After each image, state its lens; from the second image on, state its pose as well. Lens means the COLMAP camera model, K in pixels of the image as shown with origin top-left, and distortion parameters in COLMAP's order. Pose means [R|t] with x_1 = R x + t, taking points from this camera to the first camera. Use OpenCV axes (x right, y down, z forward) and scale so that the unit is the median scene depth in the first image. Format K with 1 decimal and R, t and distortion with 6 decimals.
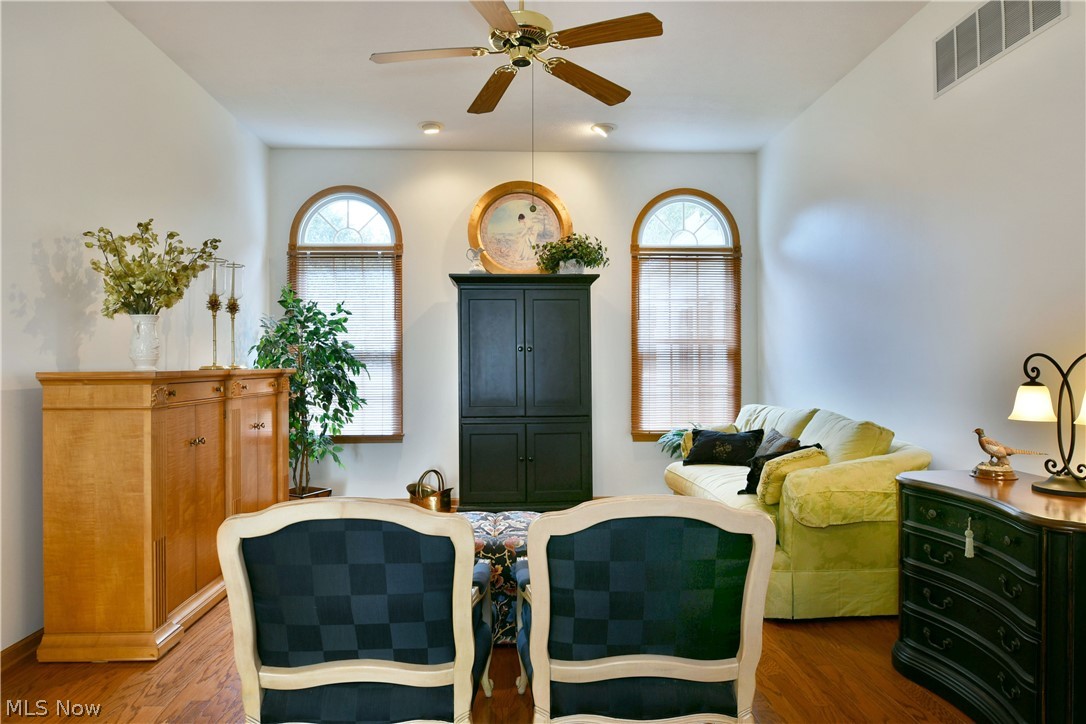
lens RADIAL K [[658.8, 0, 537.2], [0, 658.8, 356.5], [0, 0, 1]] dist [-0.012082, -0.005629]
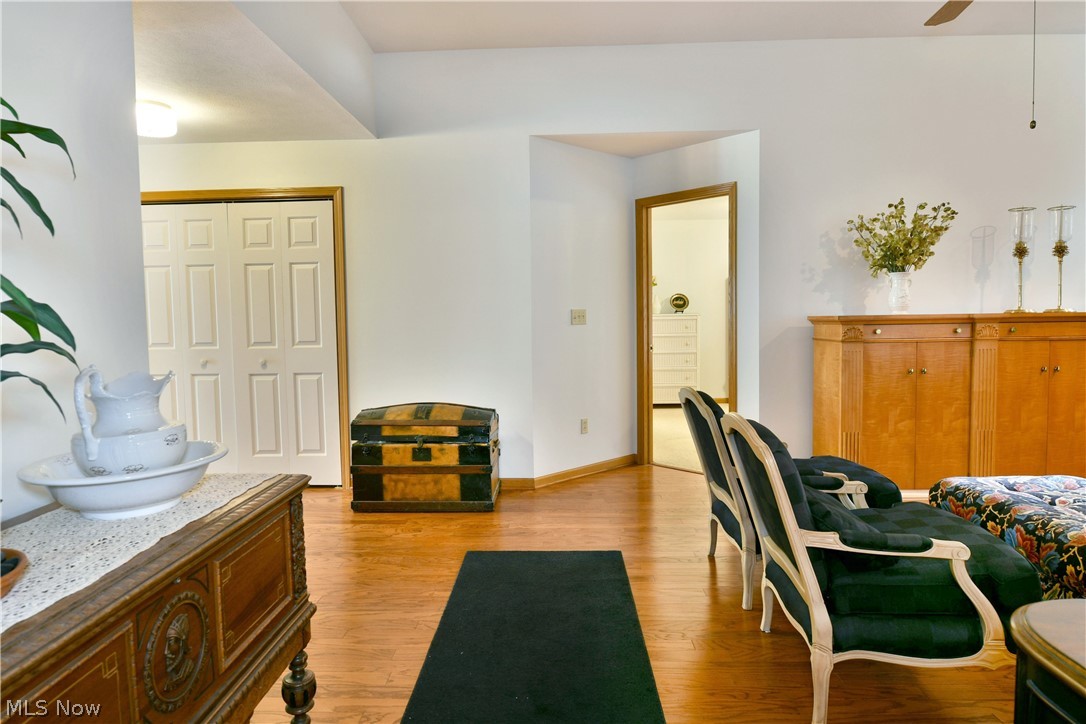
lens RADIAL K [[658.8, 0, 537.2], [0, 658.8, 356.5], [0, 0, 1]] dist [-0.012082, -0.005629]
pose [[-0.081933, 0.066082, -0.994445, 0.490446], [0.028002, 0.997558, 0.063982, 0.000428], [0.996244, -0.022604, -0.083583, 0.235034]]
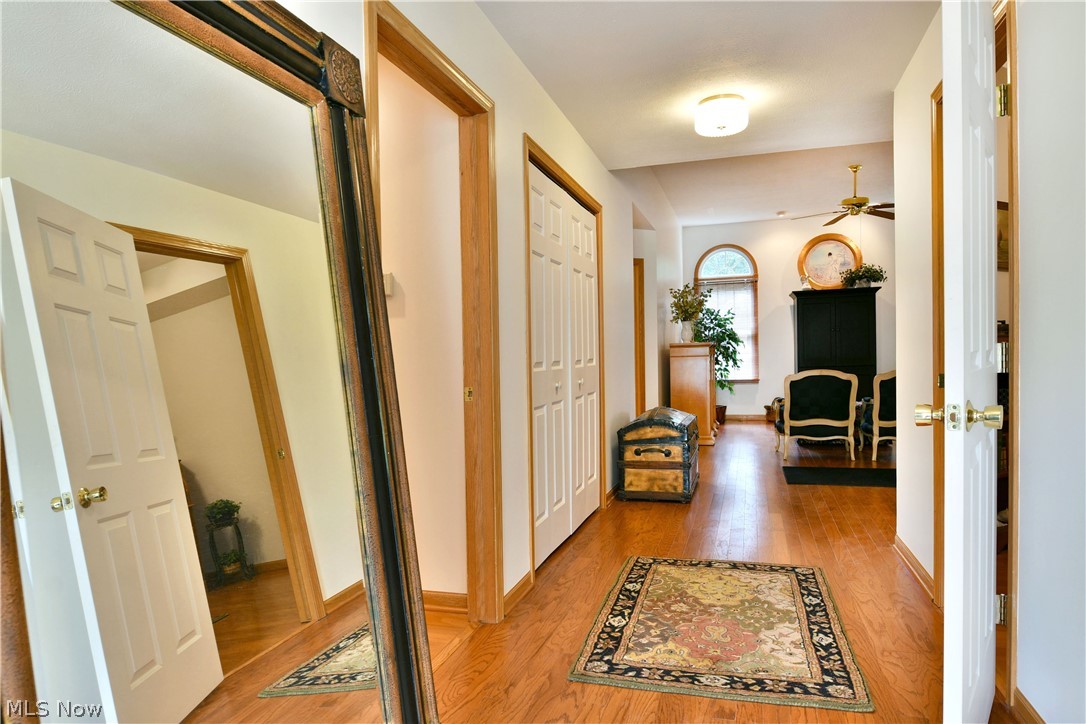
lens RADIAL K [[658.8, 0, 537.2], [0, 658.8, 356.5], [0, 0, 1]] dist [-0.012082, -0.005629]
pose [[0.934368, -0.015553, -0.355970, -0.143179], [0.023181, 0.999584, 0.017174, 0.009675], [0.355555, -0.024298, 0.934339, -0.966032]]
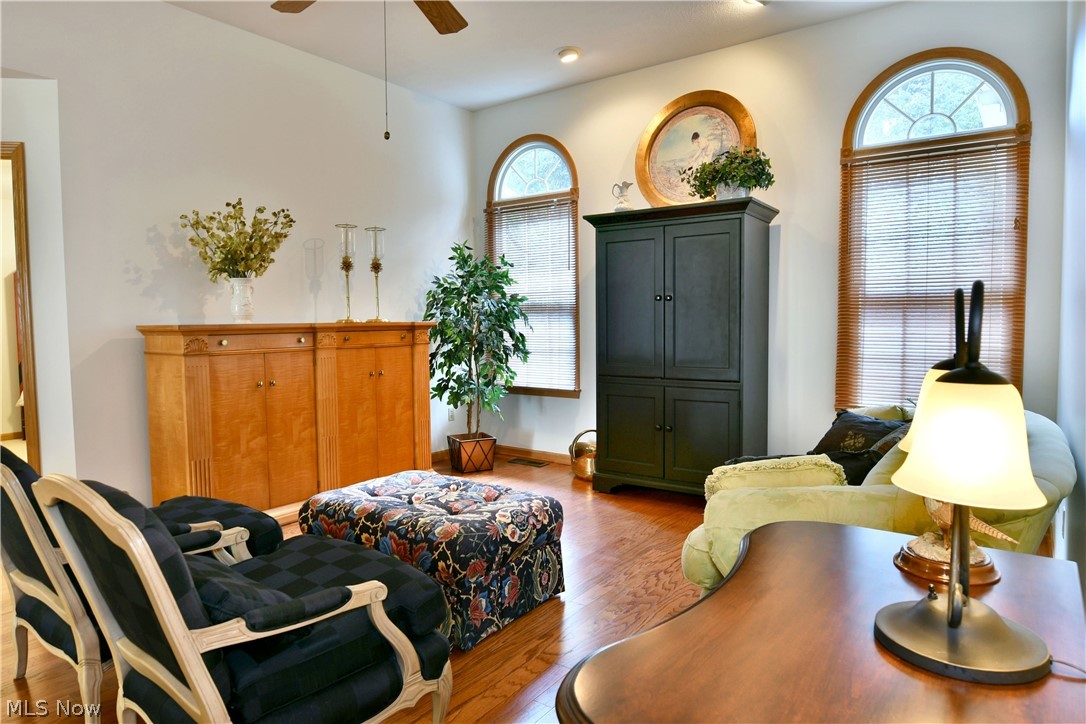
lens RADIAL K [[658.8, 0, 537.2], [0, 658.8, 356.5], [0, 0, 1]] dist [-0.012082, -0.005629]
pose [[0.774584, 0.034425, -0.631534, 0.379236], [0.012998, 0.997440, 0.070313, 0.001941], [0.632338, -0.062672, 0.772154, 0.244564]]
